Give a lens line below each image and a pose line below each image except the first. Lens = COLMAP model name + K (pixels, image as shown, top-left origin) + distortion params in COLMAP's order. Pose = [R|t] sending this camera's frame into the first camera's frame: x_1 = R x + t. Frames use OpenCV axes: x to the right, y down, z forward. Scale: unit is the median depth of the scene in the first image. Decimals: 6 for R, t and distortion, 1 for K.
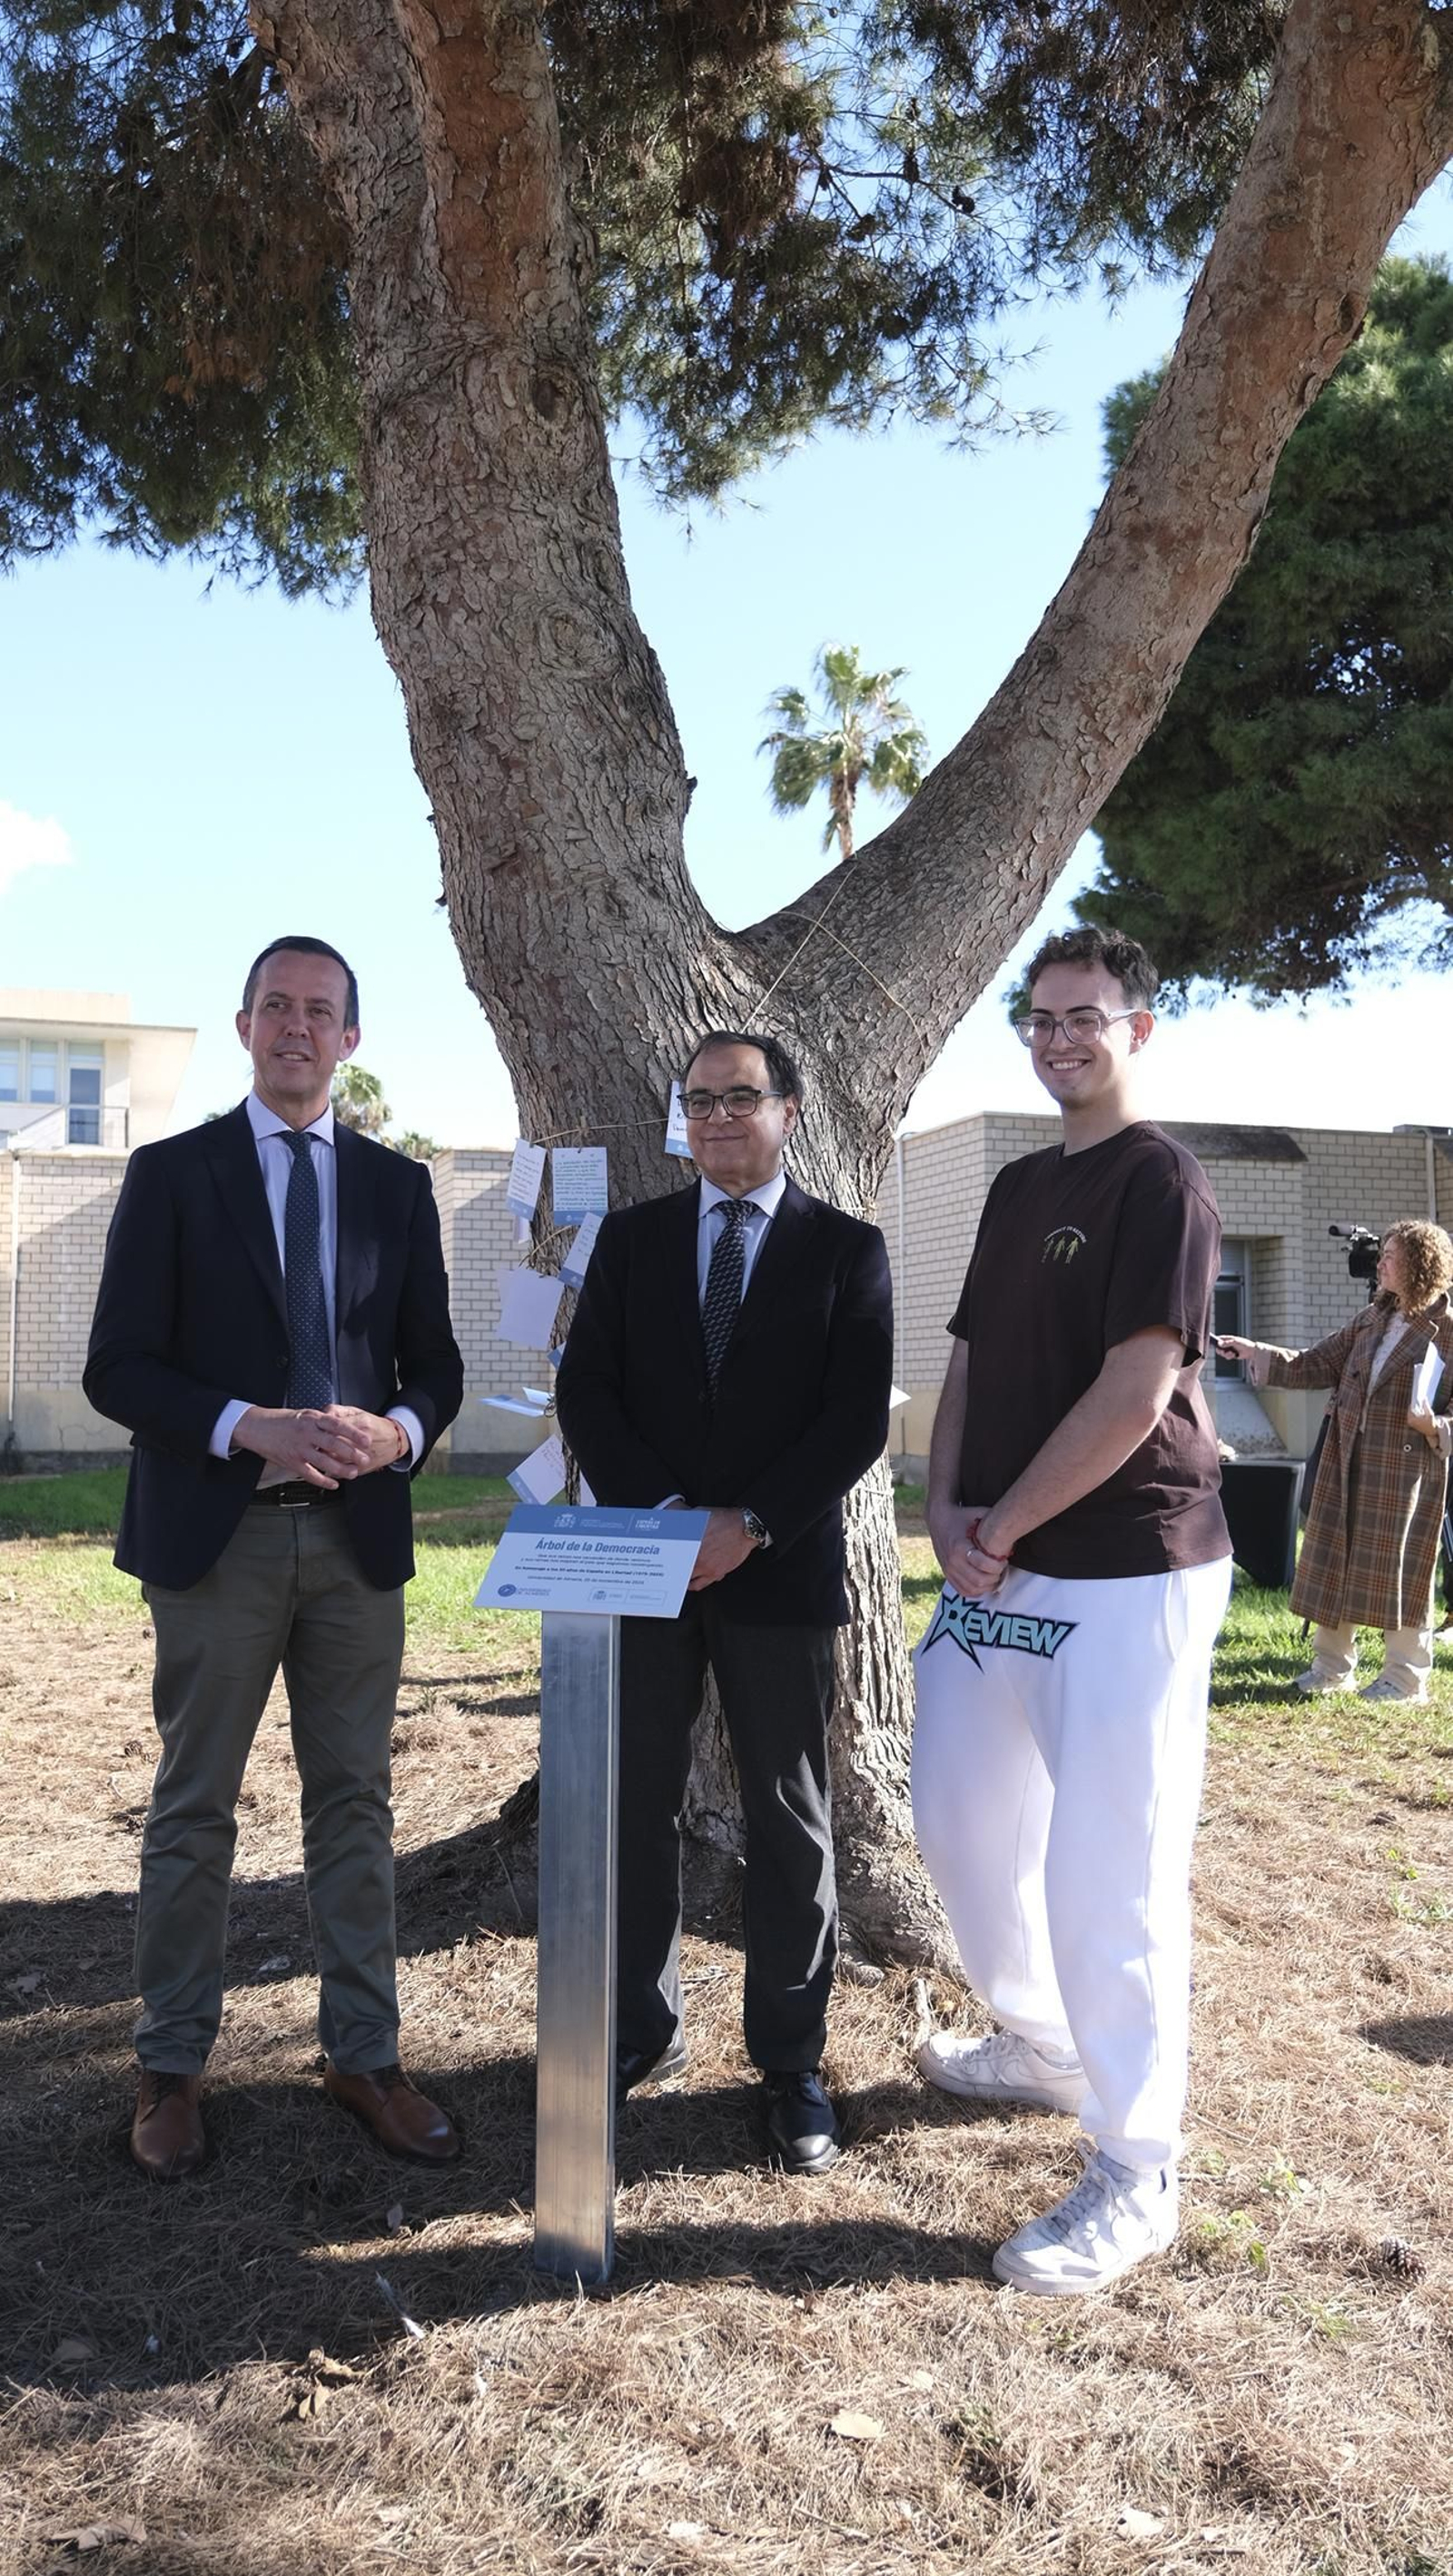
lens RADIAL K [[2034.6, 0, 729.2], [0, 2034.6, 1285.0], [0, 0, 1]] dist [-0.013395, -0.004861]
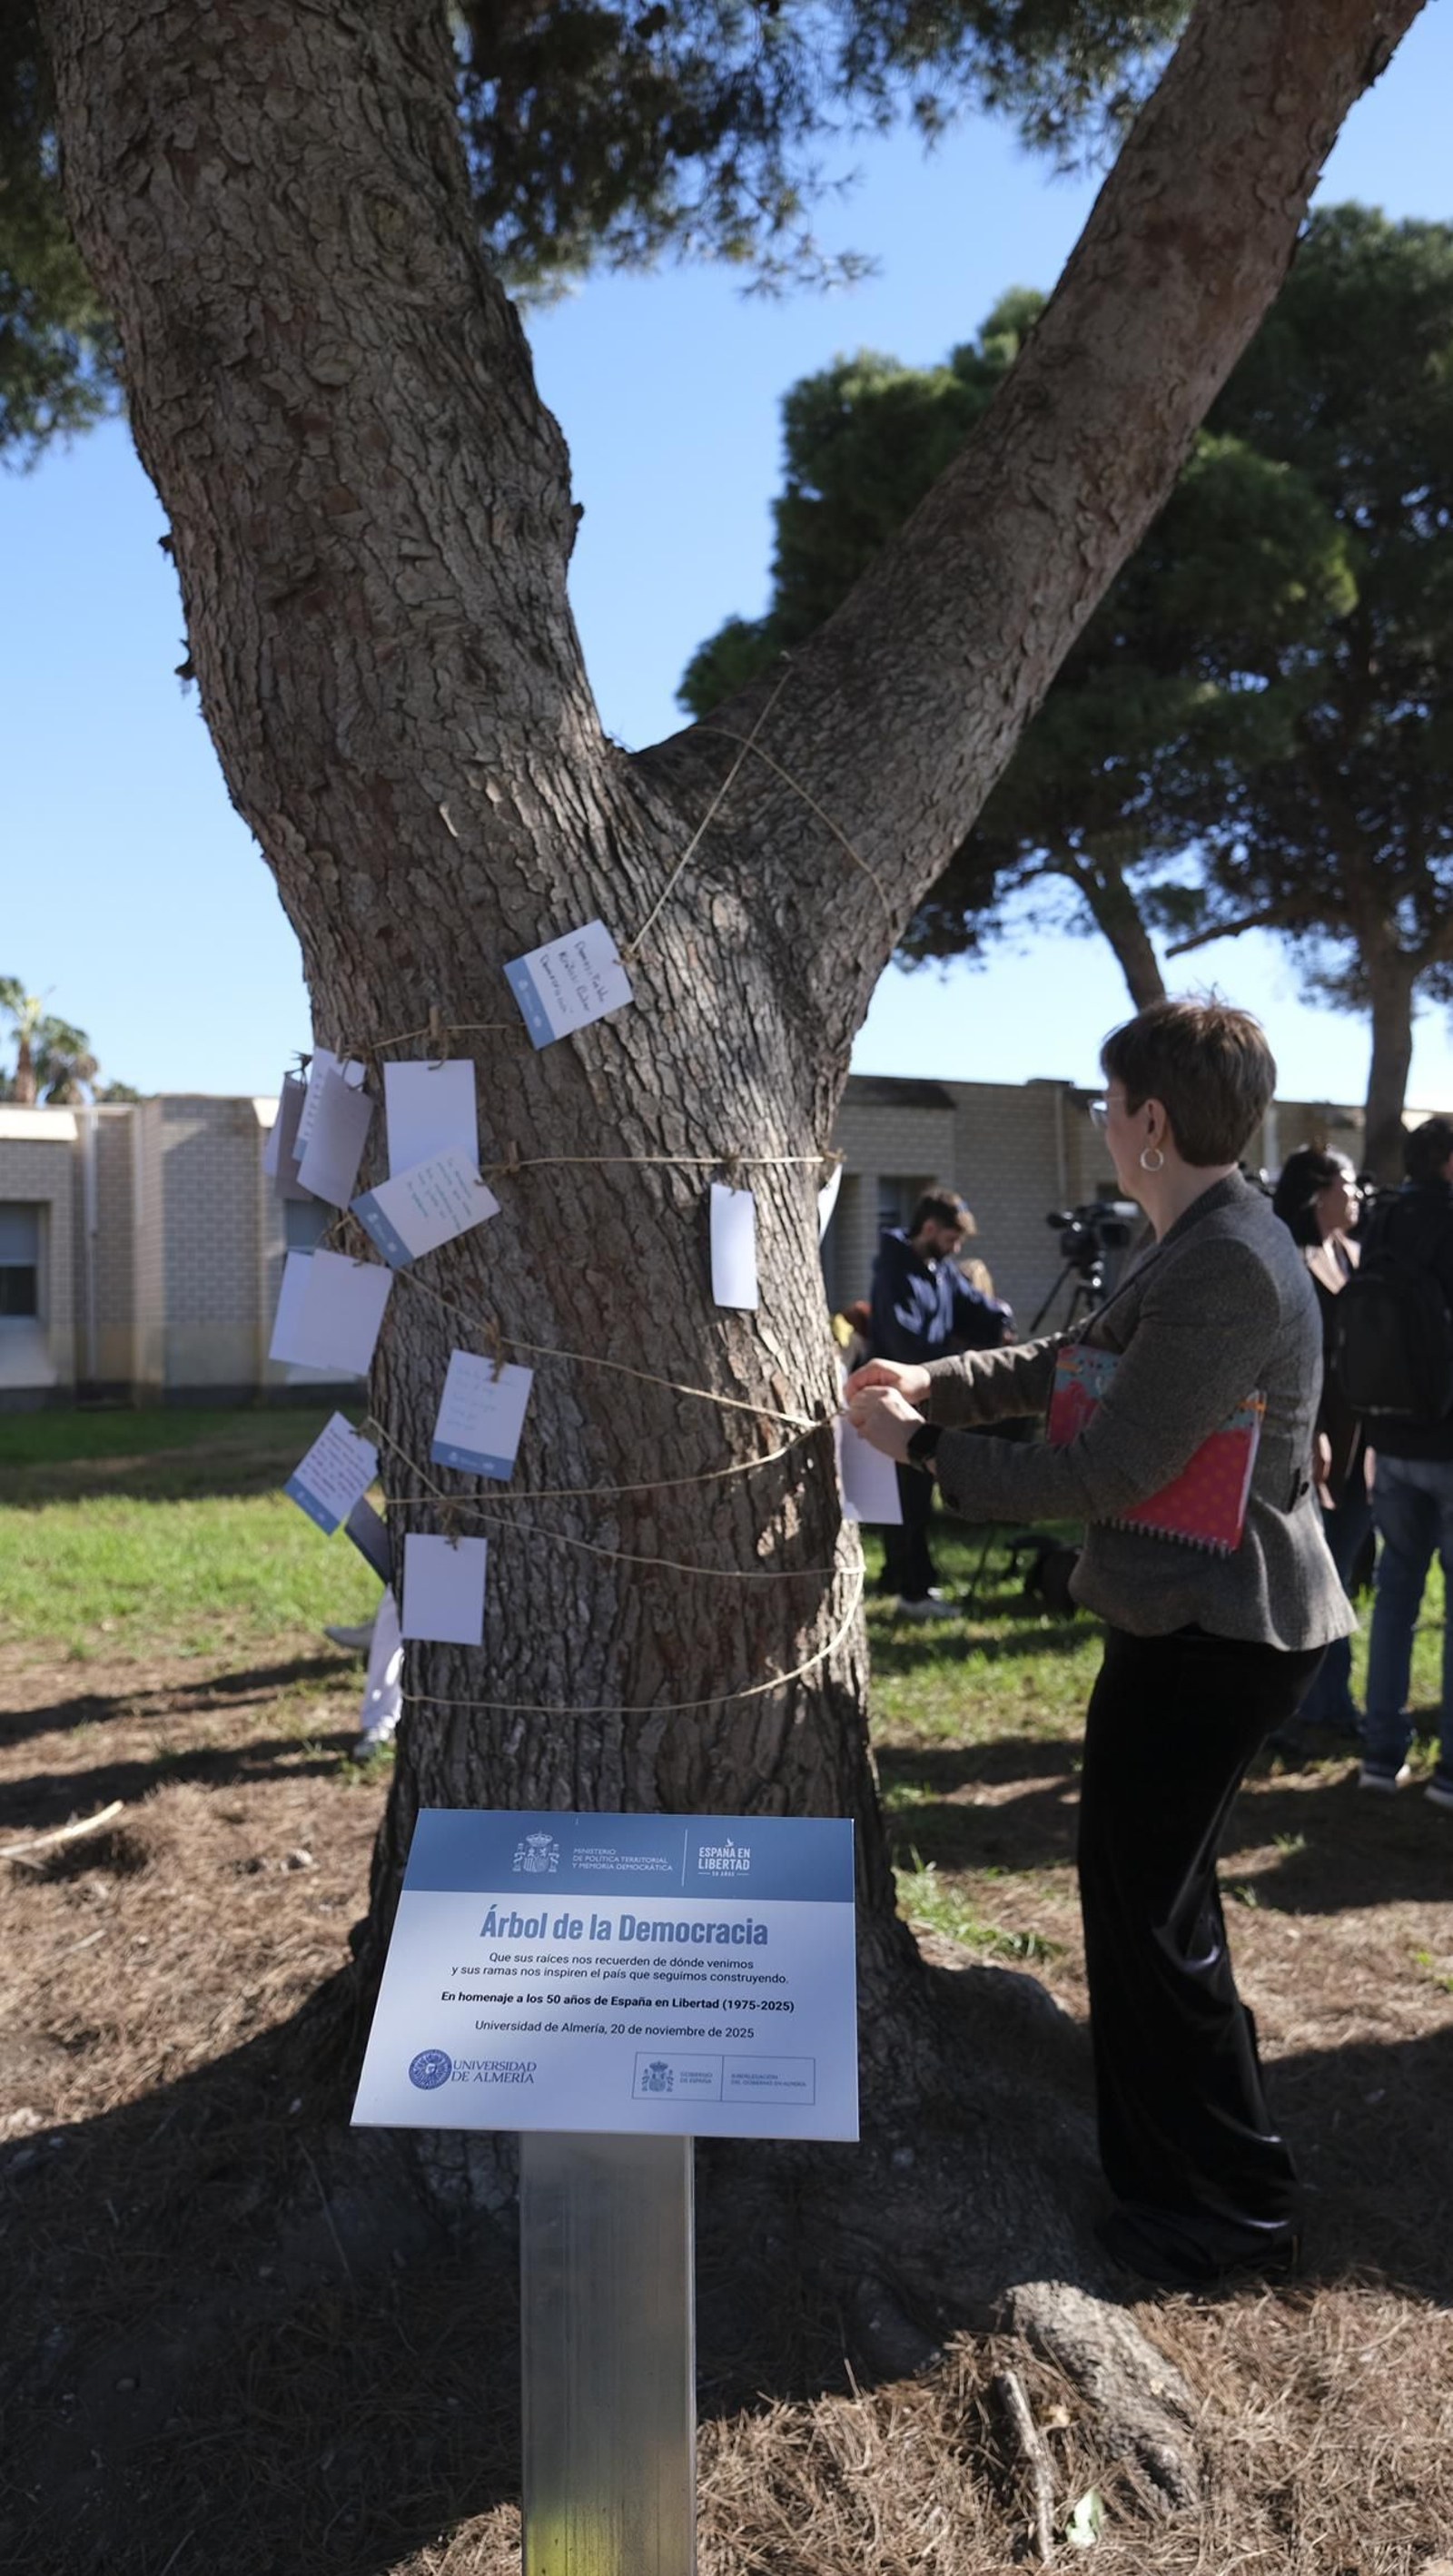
lens RADIAL K [[1747.3, 0, 722.4], [0, 1747.3, 1284.2], [0, 0, 1]] dist [-0.020423, 0.007701]
pose [[0.984150, -0.013749, 0.176806, -0.075453], [0.006954, 0.999215, 0.038994, -0.018682], [-0.177204, -0.037146, 0.983473, 0.431995]]
